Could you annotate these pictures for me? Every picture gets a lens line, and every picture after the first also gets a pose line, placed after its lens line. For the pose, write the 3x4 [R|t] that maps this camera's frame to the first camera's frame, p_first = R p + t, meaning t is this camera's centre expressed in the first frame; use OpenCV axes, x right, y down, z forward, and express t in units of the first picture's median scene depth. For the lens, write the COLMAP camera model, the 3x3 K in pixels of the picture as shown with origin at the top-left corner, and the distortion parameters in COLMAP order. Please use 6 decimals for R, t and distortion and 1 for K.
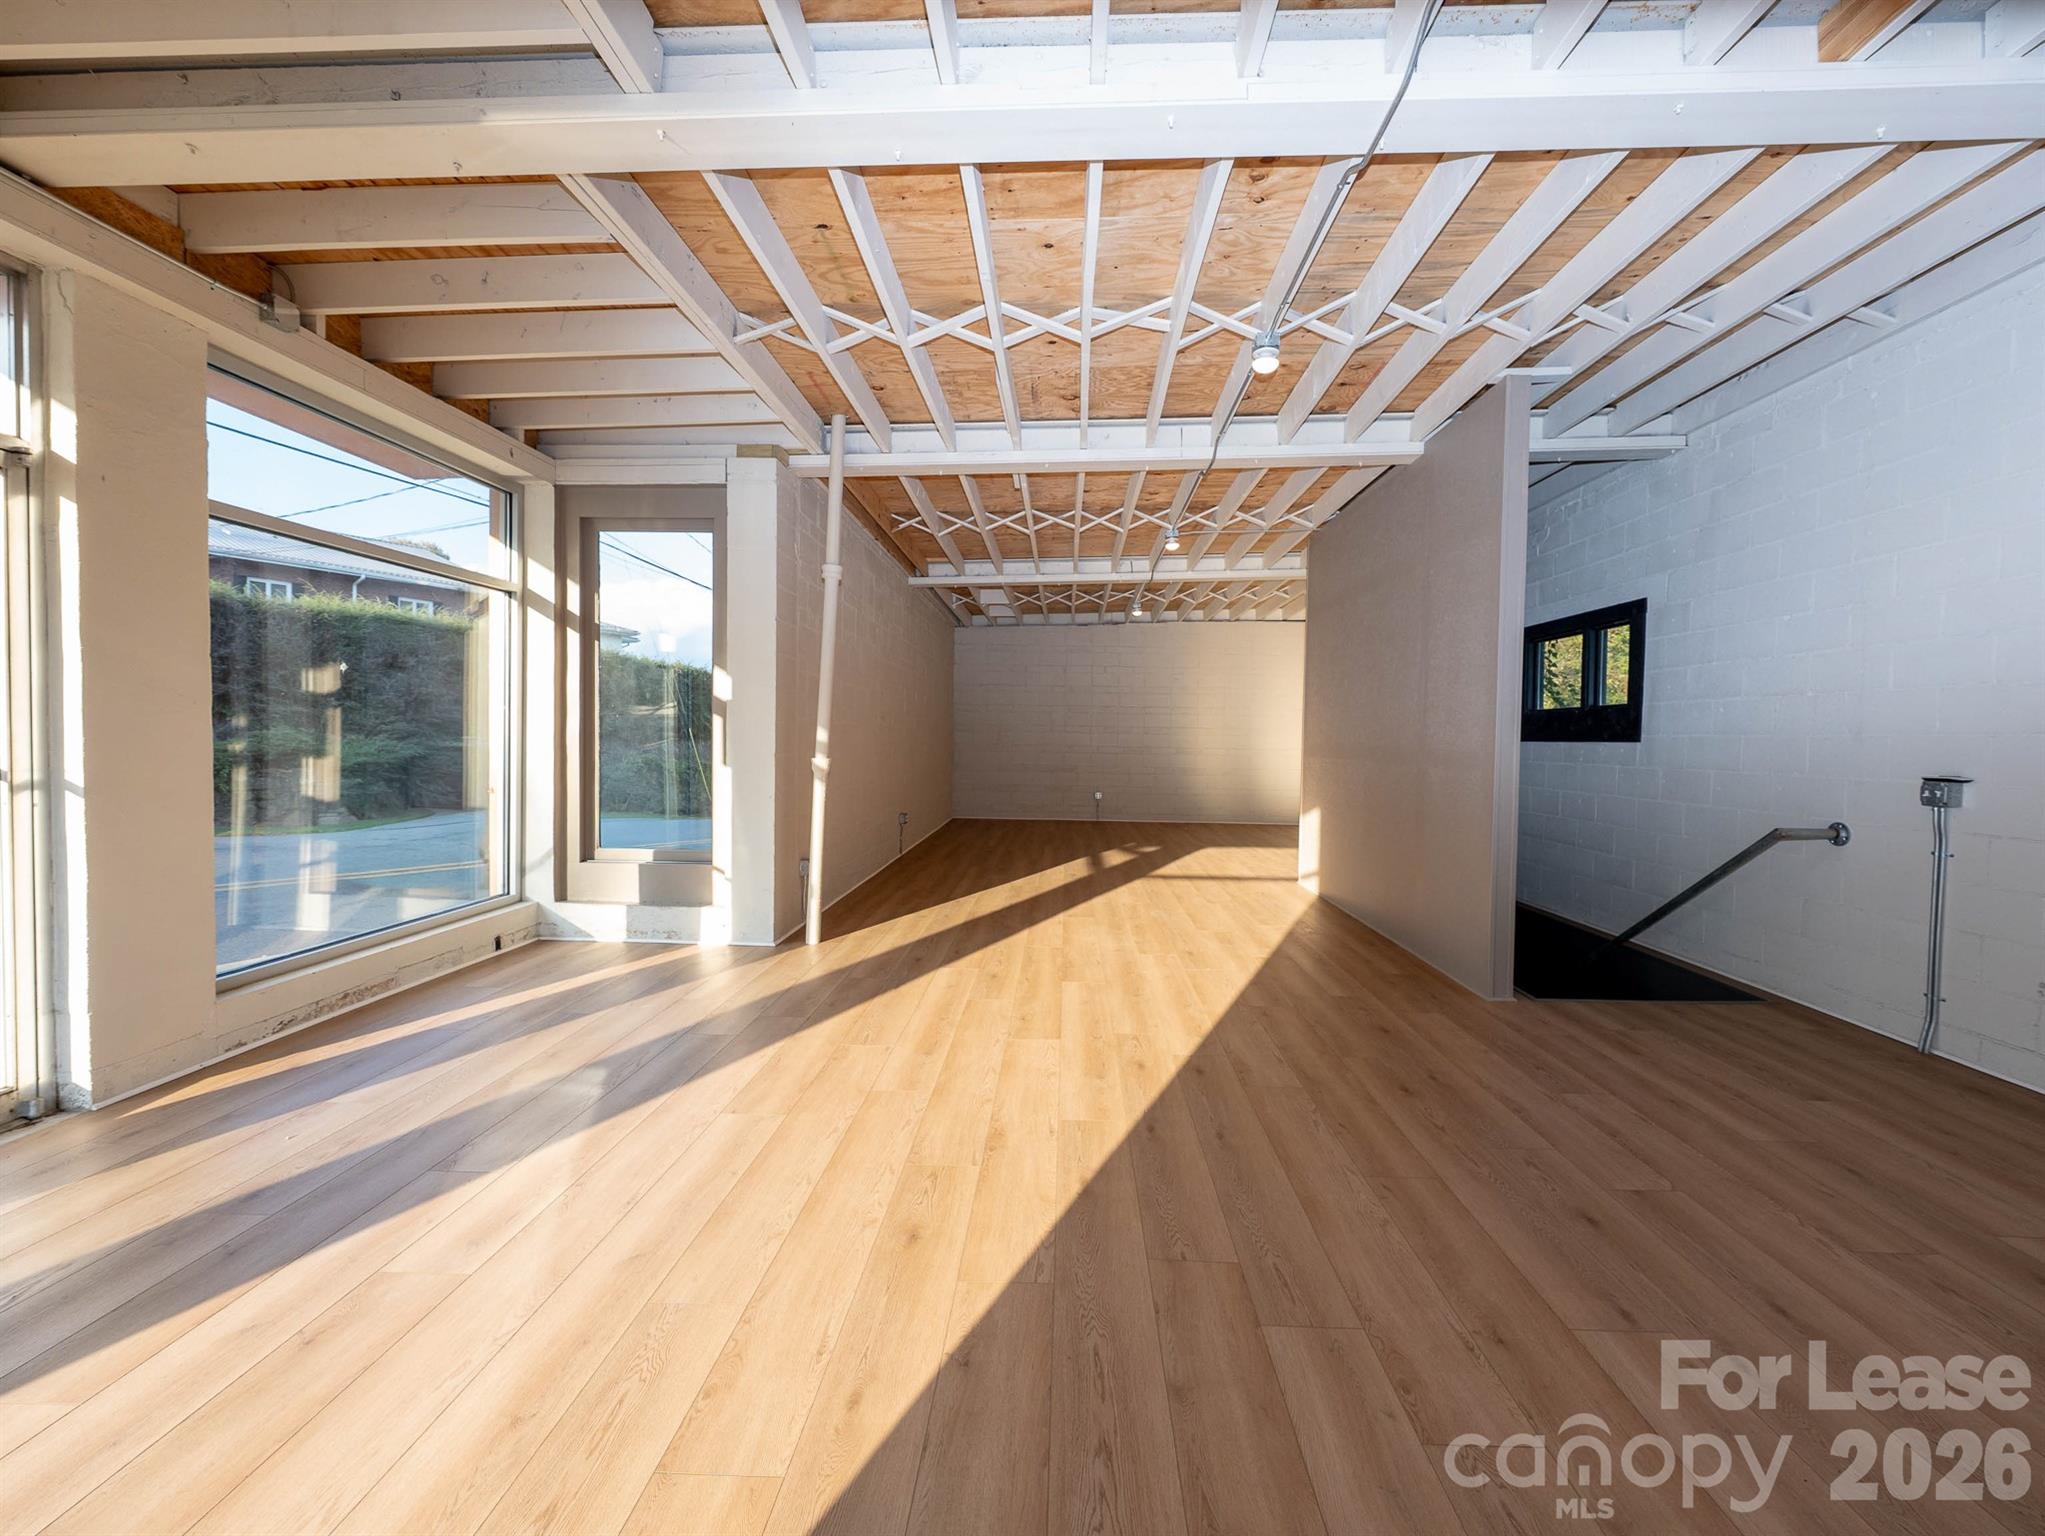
lens RADIAL K [[802.9, 0, 1048.3], [0, 802.9, 768.8], [0, 0, 1]] dist [-0.000711, 0.000302]
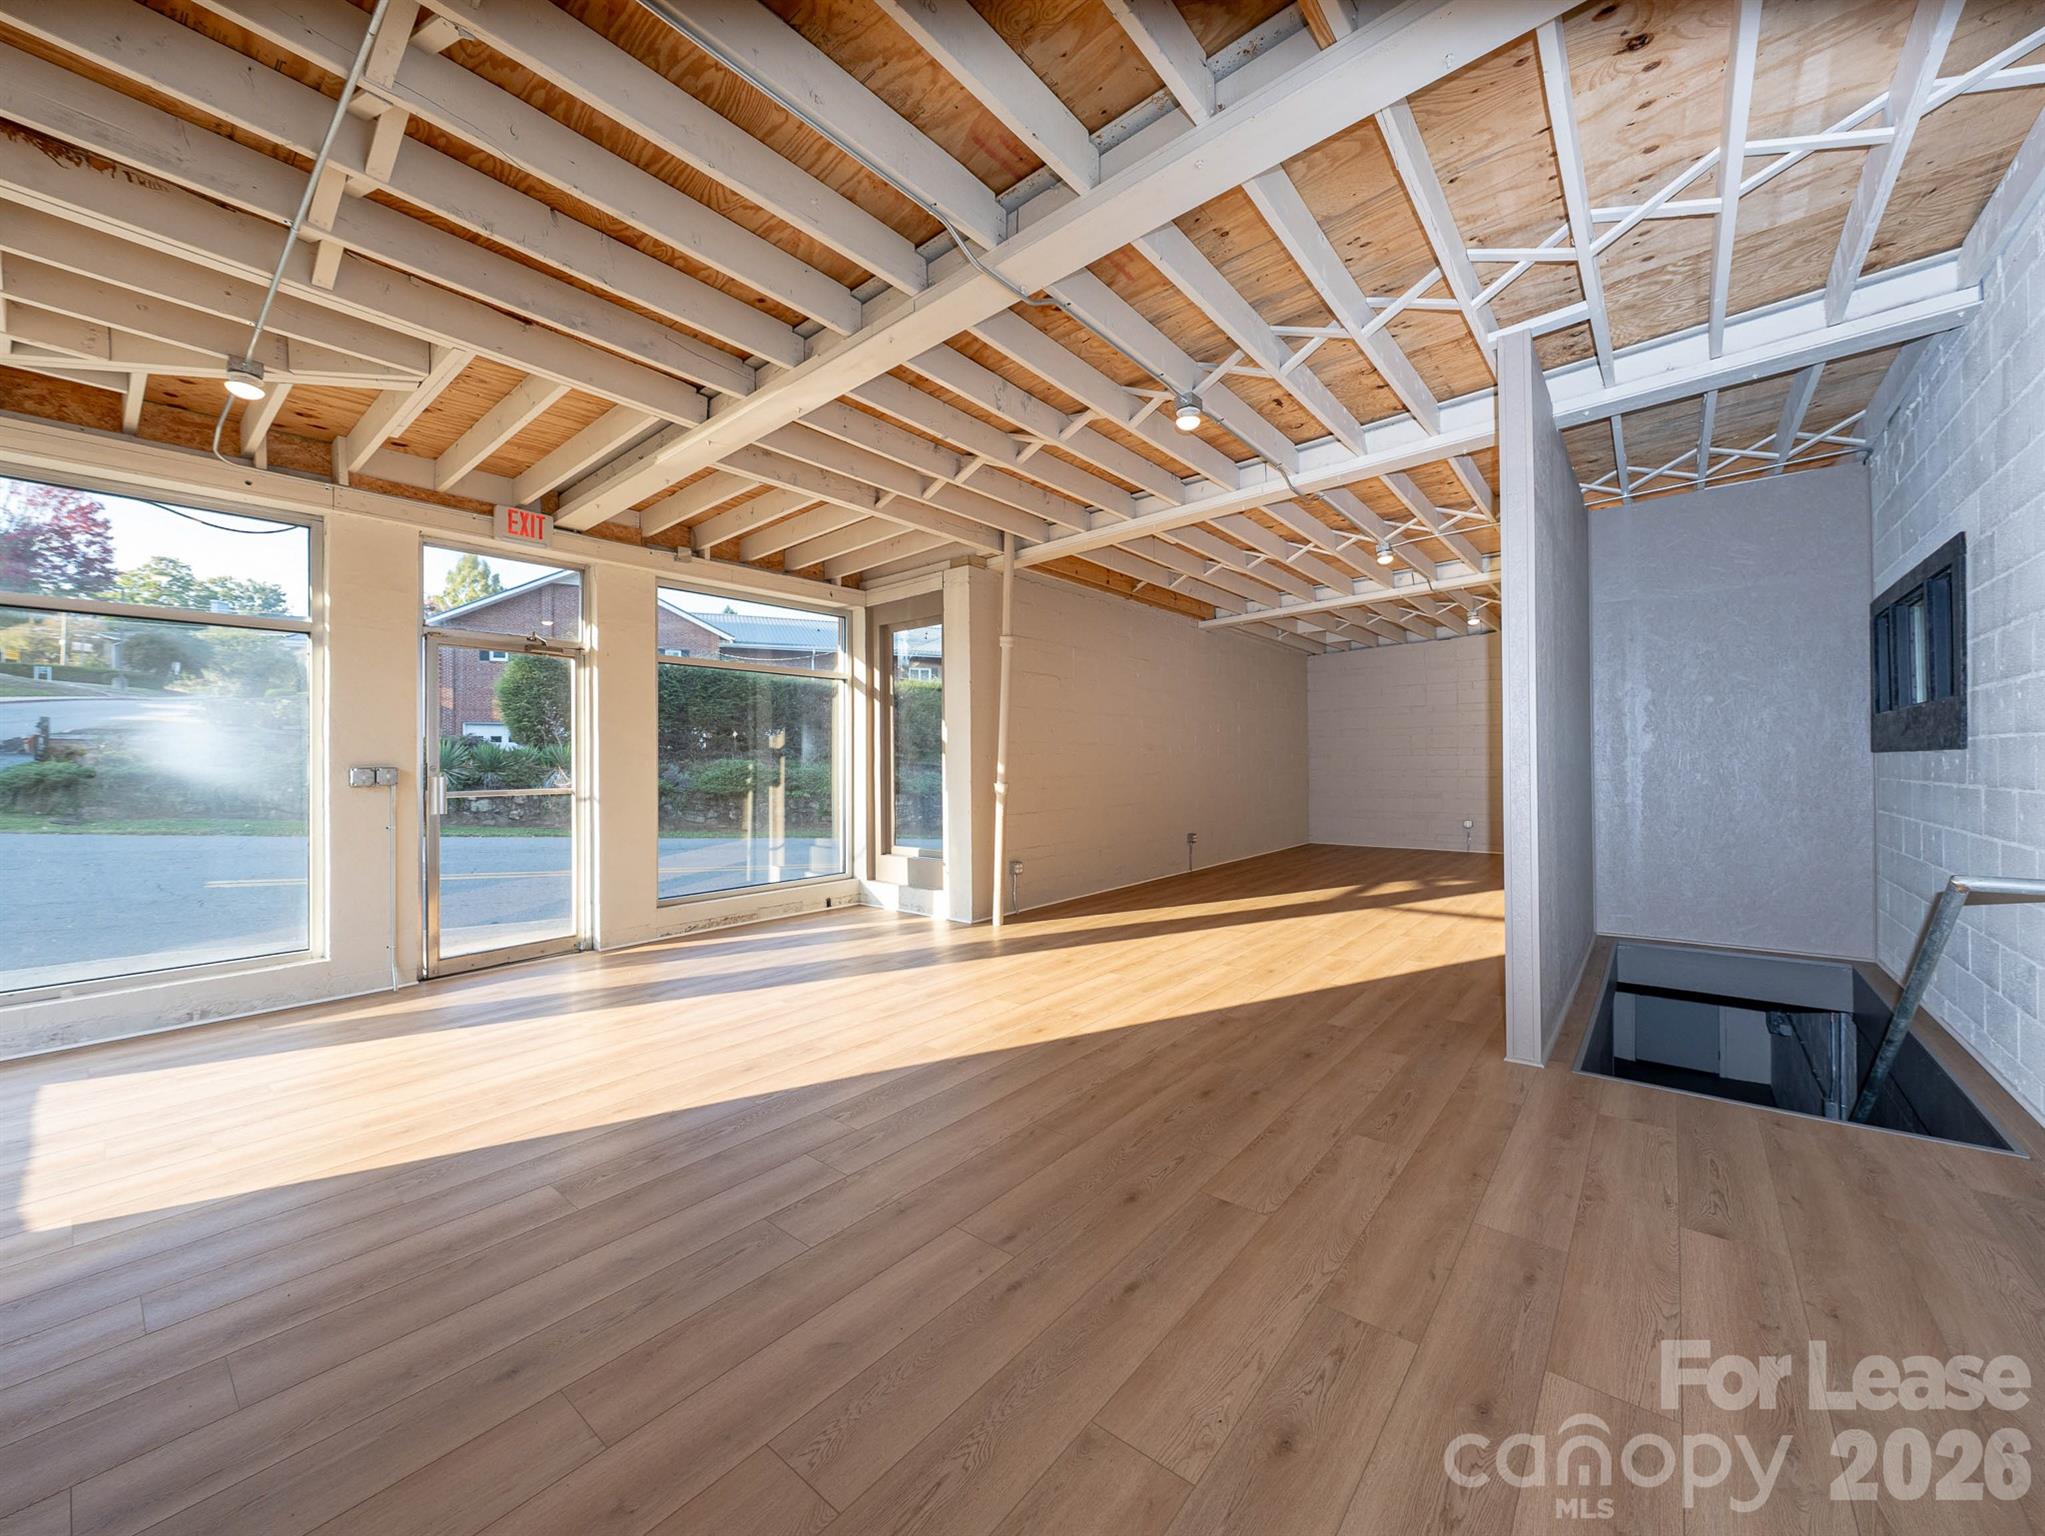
lens RADIAL K [[778.3, 0, 1053.9], [0, 778.3, 817.0], [0, 0, 1]] dist [0.006764, -0.000024]
pose [[0.798125, 0.018627, -0.602204, 0.712899], [0.006602, 0.999192, 0.039655, -0.015246], [0.602455, -0.035625, 0.797357, 0.032026]]
